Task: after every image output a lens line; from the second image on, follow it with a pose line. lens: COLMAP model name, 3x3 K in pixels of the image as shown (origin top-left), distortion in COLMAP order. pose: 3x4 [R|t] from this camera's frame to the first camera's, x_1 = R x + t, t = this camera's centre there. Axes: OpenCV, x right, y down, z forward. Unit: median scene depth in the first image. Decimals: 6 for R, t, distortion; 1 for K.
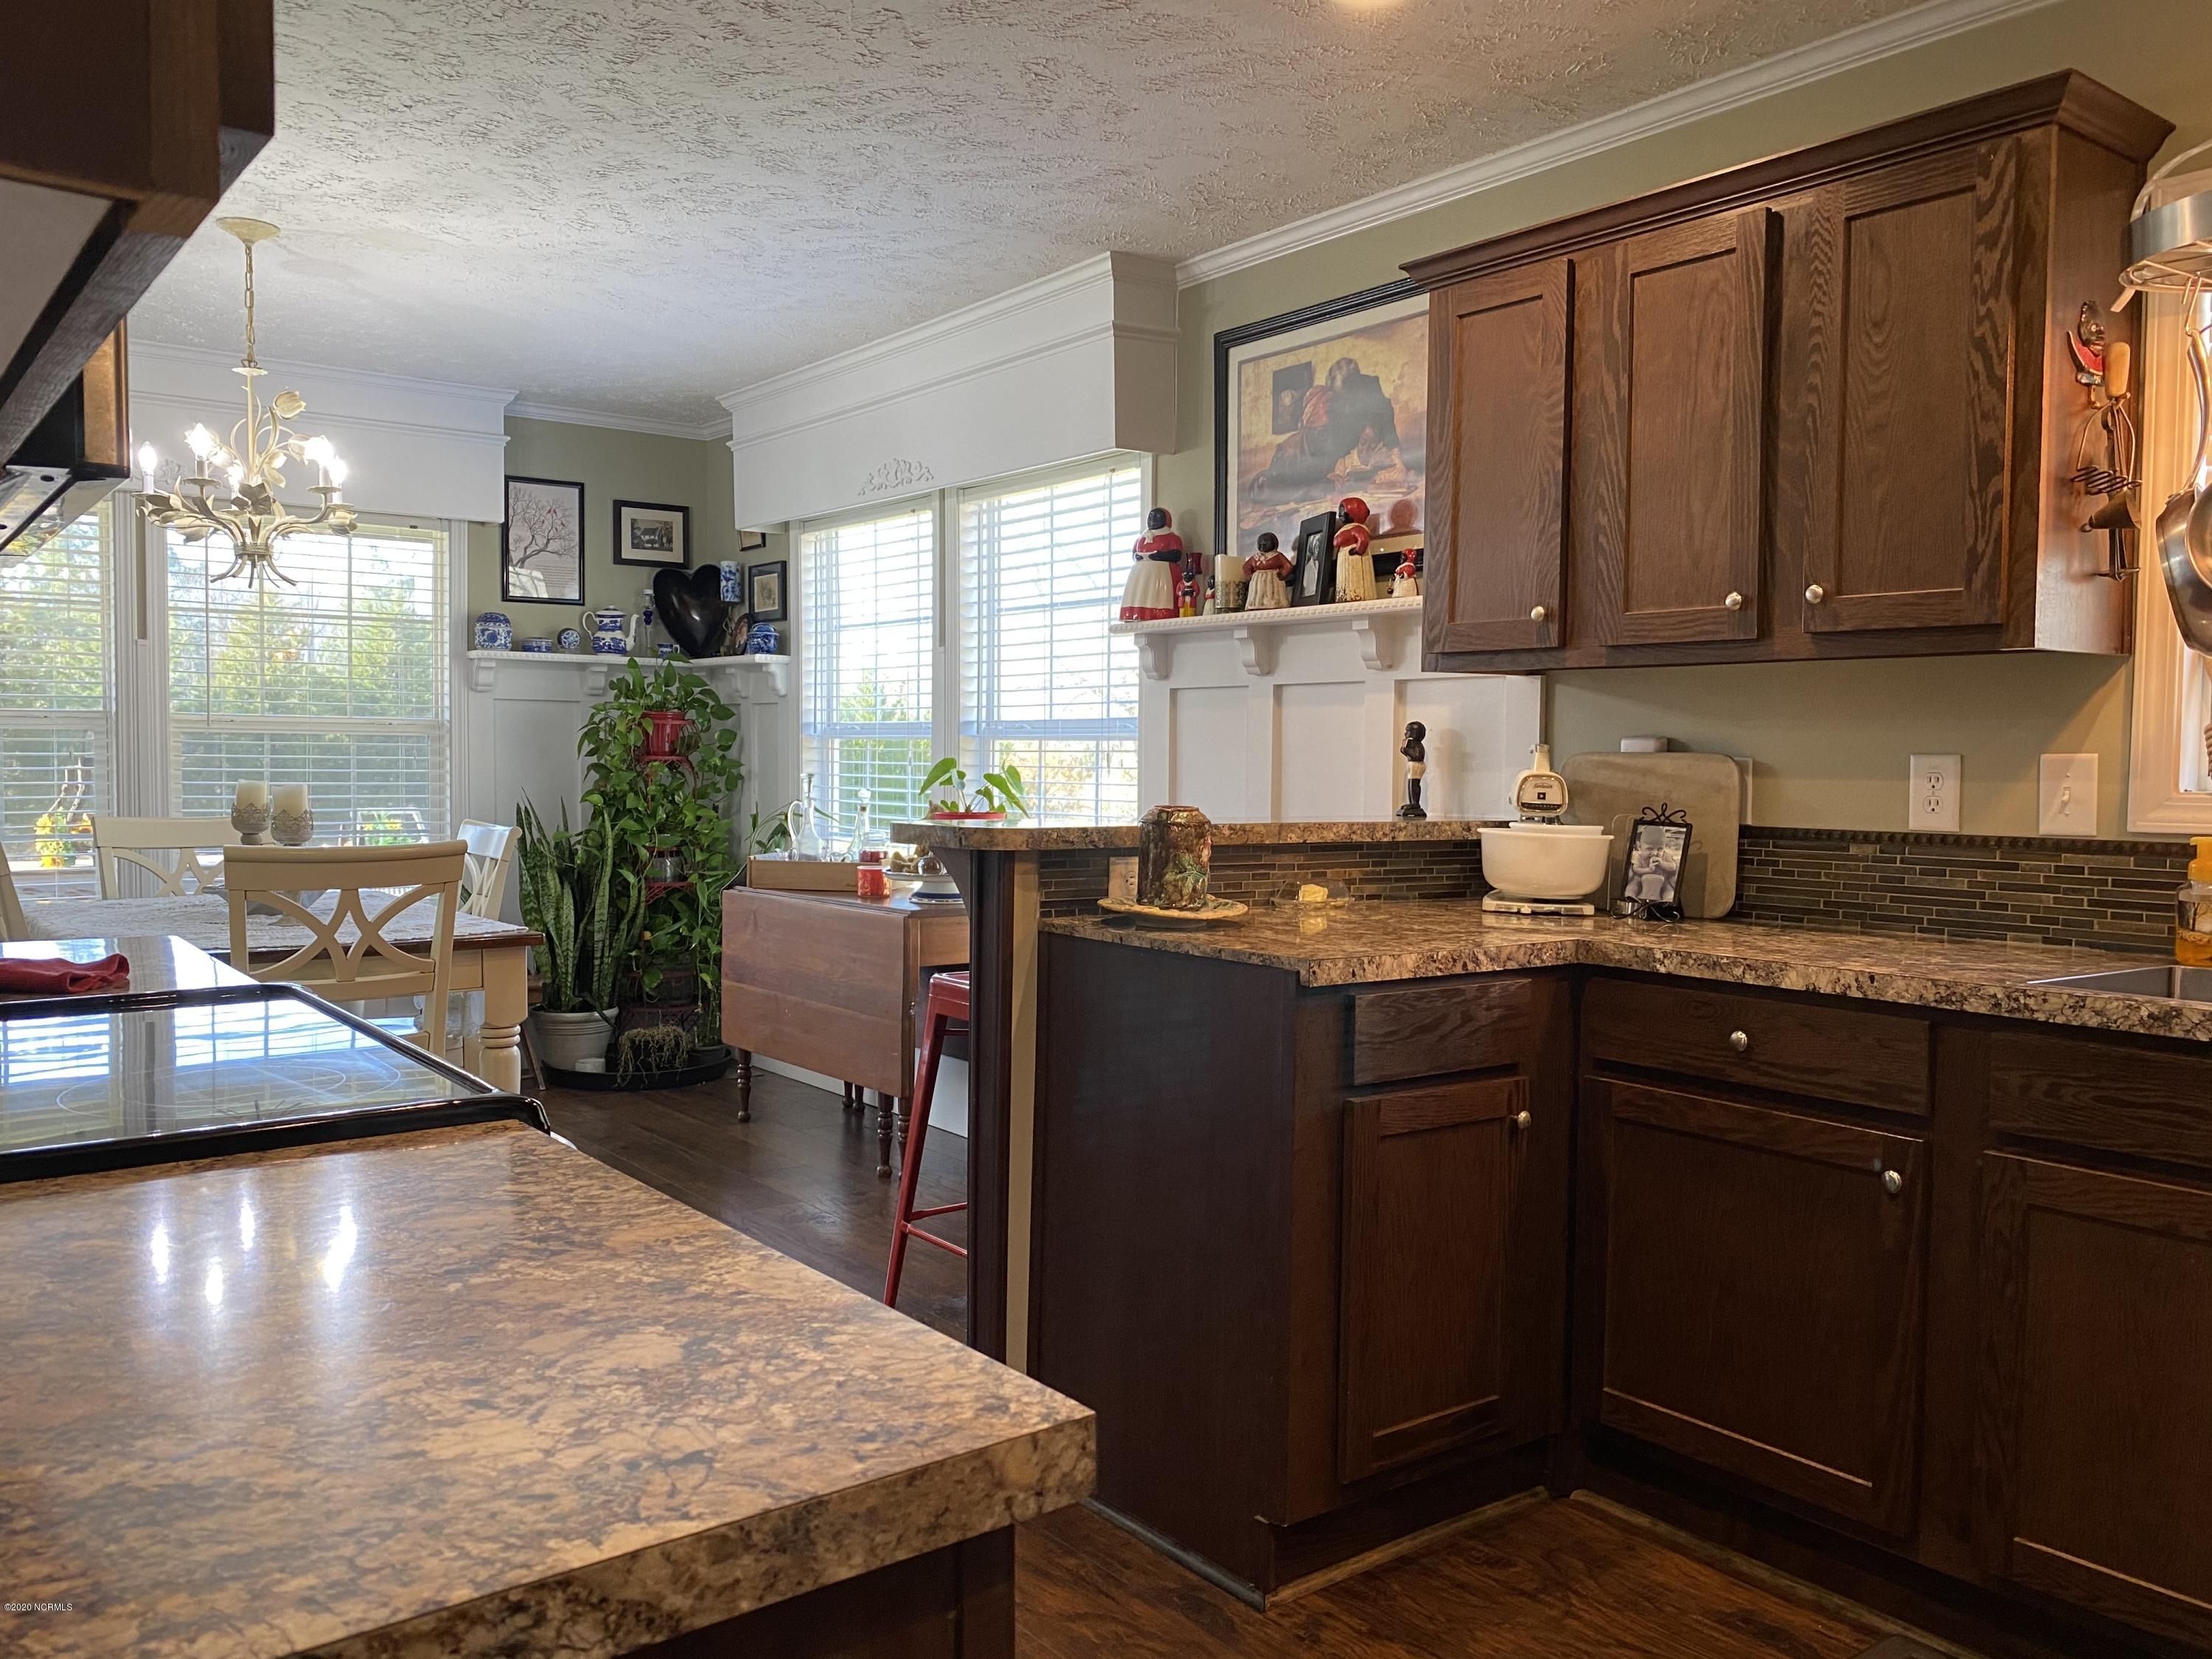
lens RADIAL K [[1712.3, 0, 1128.8], [0, 1712.3, 833.0], [0, 0, 1]] dist [0.033212, -0.023908]
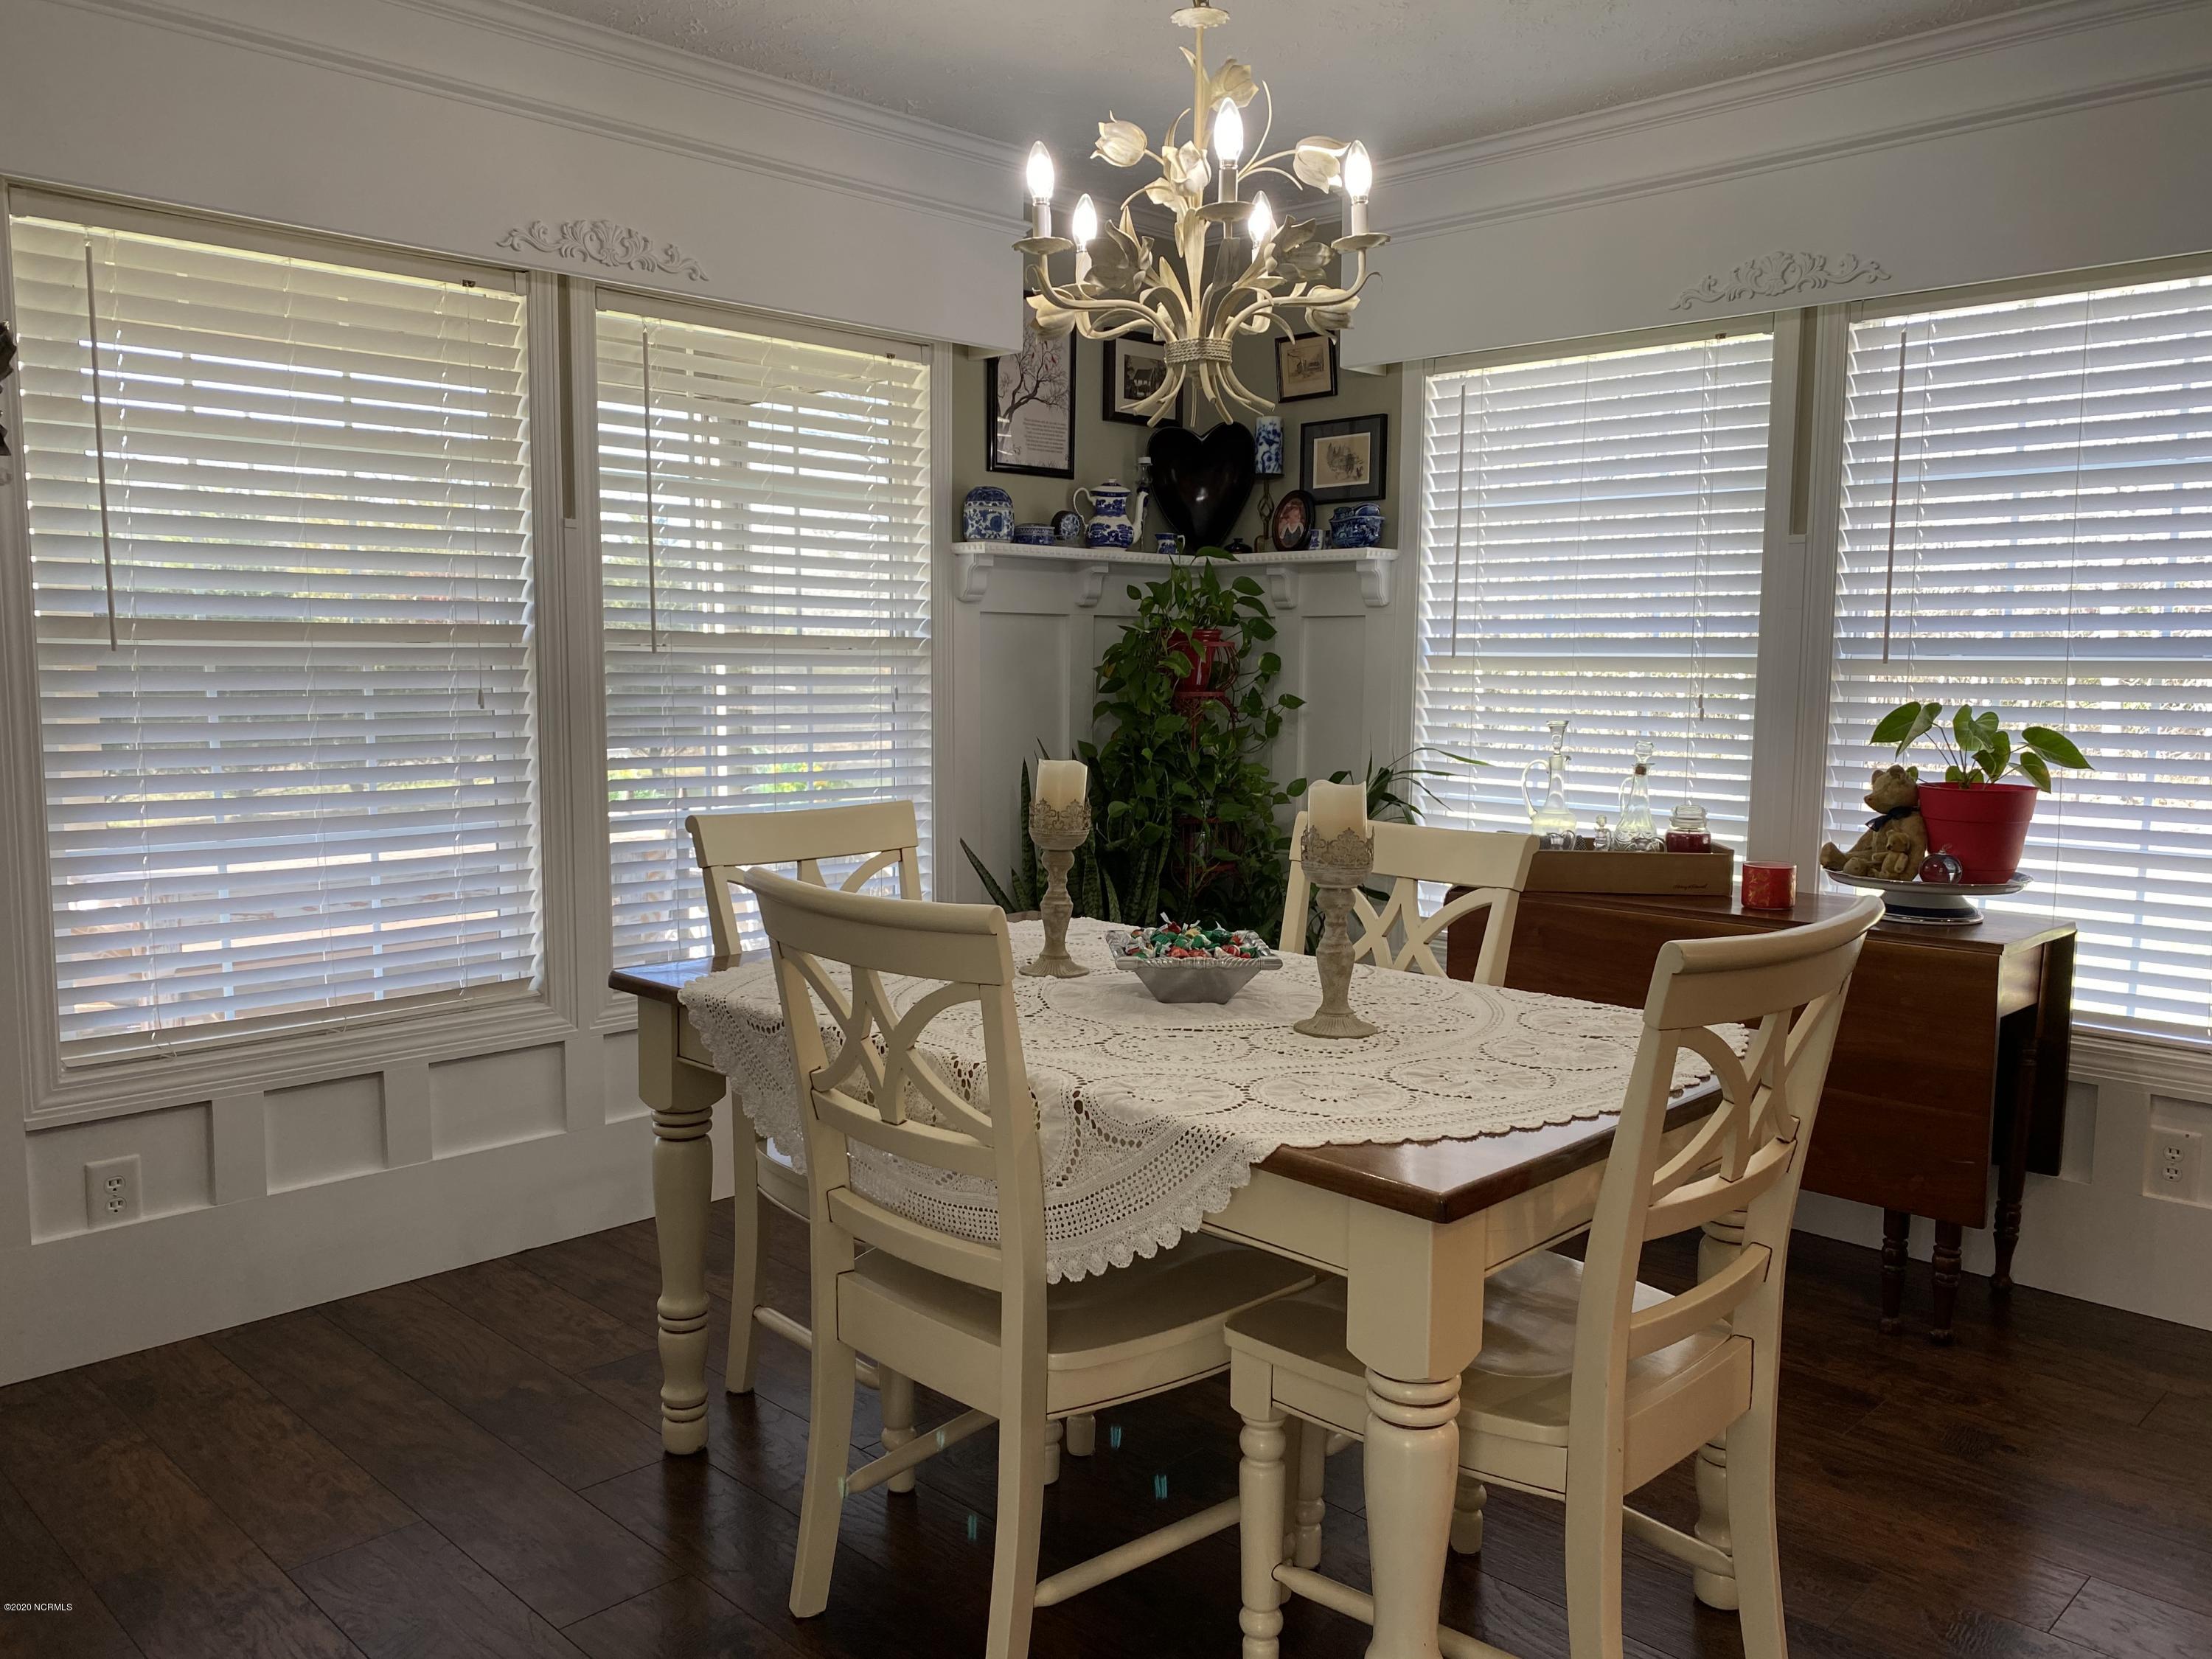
lens RADIAL K [[1712.3, 0, 1091.5], [0, 1712.3, 824.4], [0, 0, 1]] dist [0.033212, -0.023908]
pose [[0.988355, -0.022523, 0.150488, -0.430661], [0.015350, 0.998698, 0.048656, -0.025790], [-0.151388, -0.045779, 0.987414, 0.308887]]
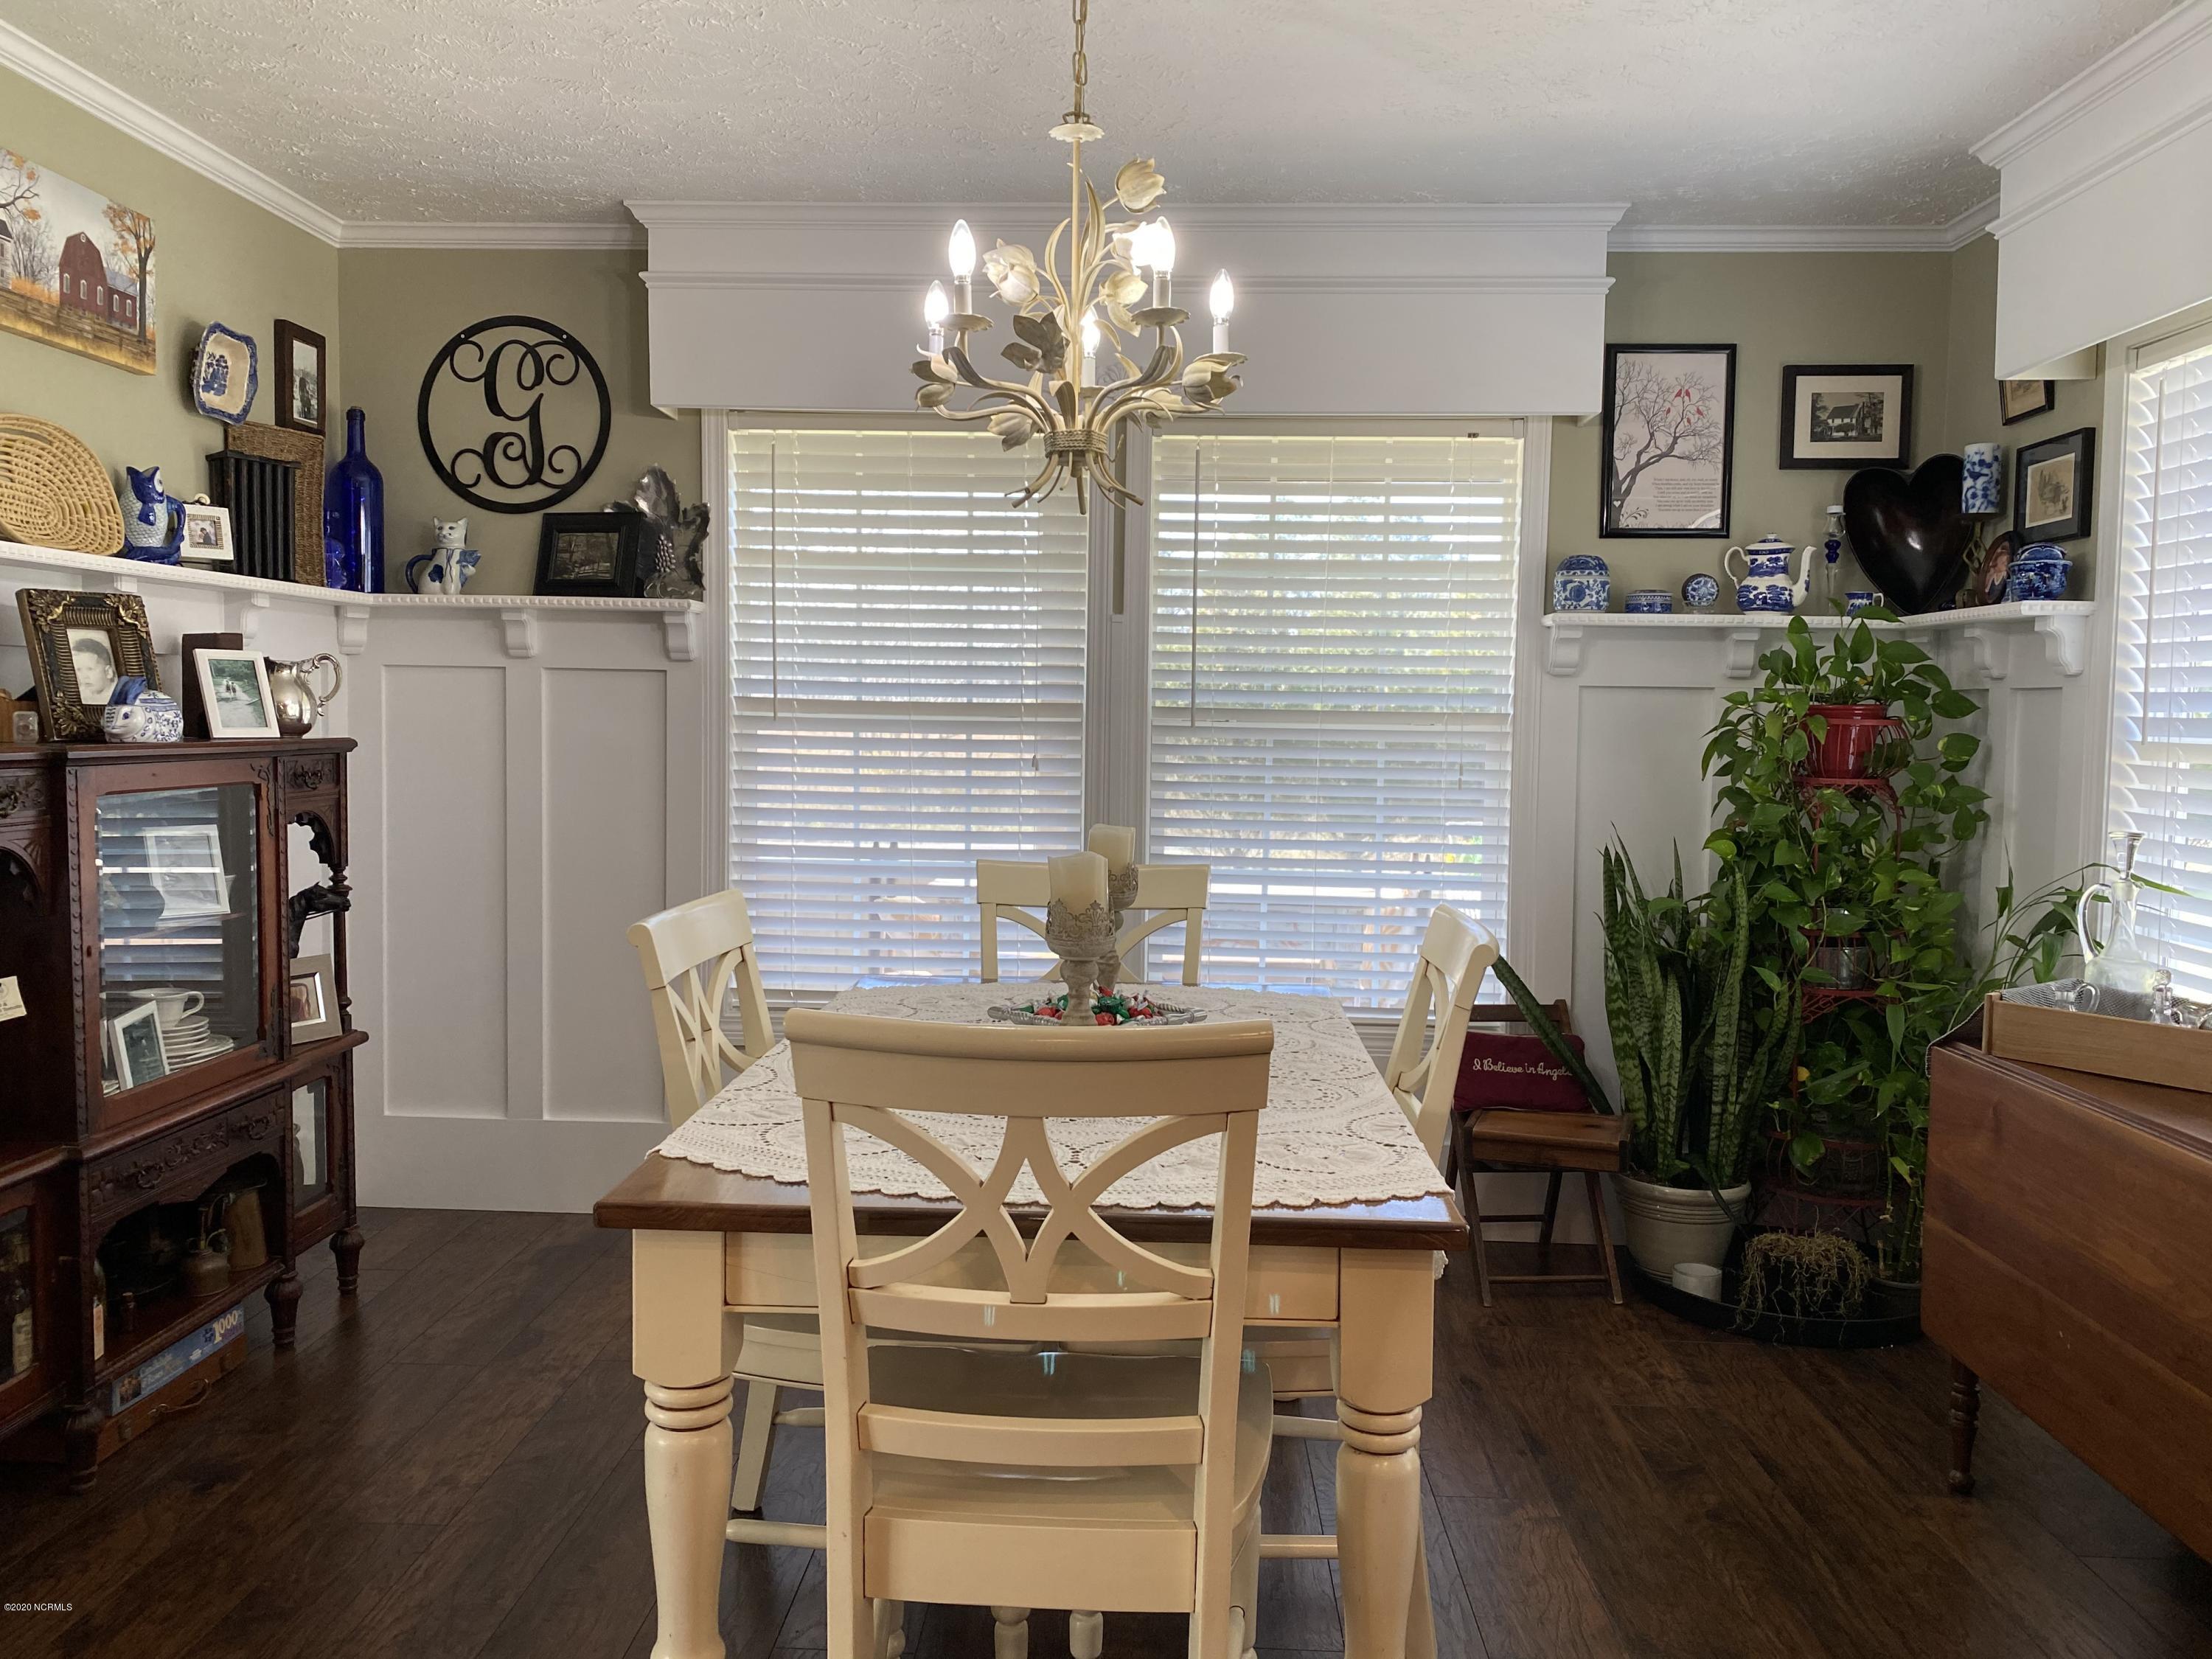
lens RADIAL K [[1712.3, 0, 1121.6], [0, 1712.3, 818.3], [0, 0, 1]] dist [0.033212, -0.023908]
pose [[0.768651, 0.039798, -0.638429, -0.080972], [-0.036479, 0.999166, 0.018366, -0.033029], [0.638627, 0.009172, 0.769461, 0.378567]]
